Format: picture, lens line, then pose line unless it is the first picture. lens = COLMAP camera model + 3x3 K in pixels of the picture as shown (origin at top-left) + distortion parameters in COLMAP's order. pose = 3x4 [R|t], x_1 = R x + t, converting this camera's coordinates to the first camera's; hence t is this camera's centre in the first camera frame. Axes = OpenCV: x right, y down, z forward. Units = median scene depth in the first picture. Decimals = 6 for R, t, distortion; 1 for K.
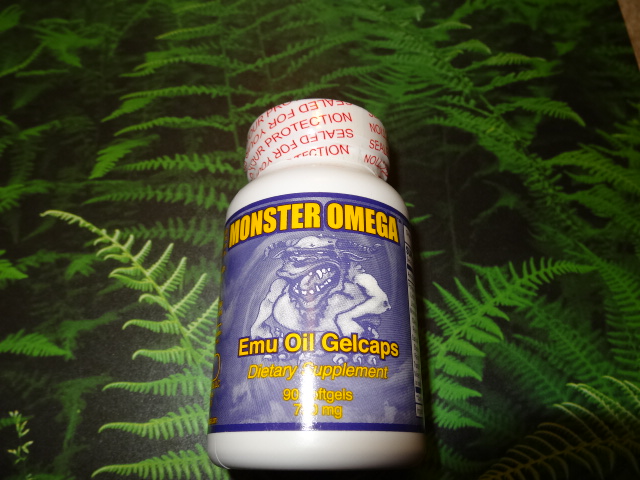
lens RADIAL K [[511.5, 0, 321.1], [0, 511.5, 239.0], [0, 0, 1]] dist [-0.002498, -0.000039]
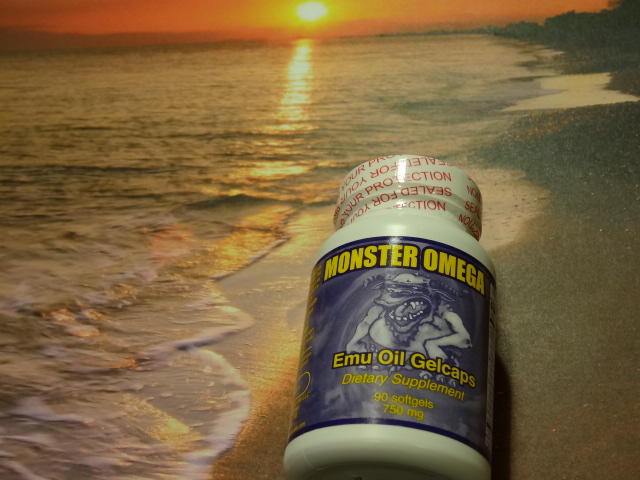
lens RADIAL K [[1013.5, 0, 319.8], [0, 1013.5, 240.4], [0, 0, 1]] dist [-0.046279, 0.000000]
pose [[0.991113, 0.132459, -0.012248, -0.198602], [-0.132453, 0.974137, -0.183069, 0.364555], [-0.012317, 0.183065, 0.983024, -1.216455]]
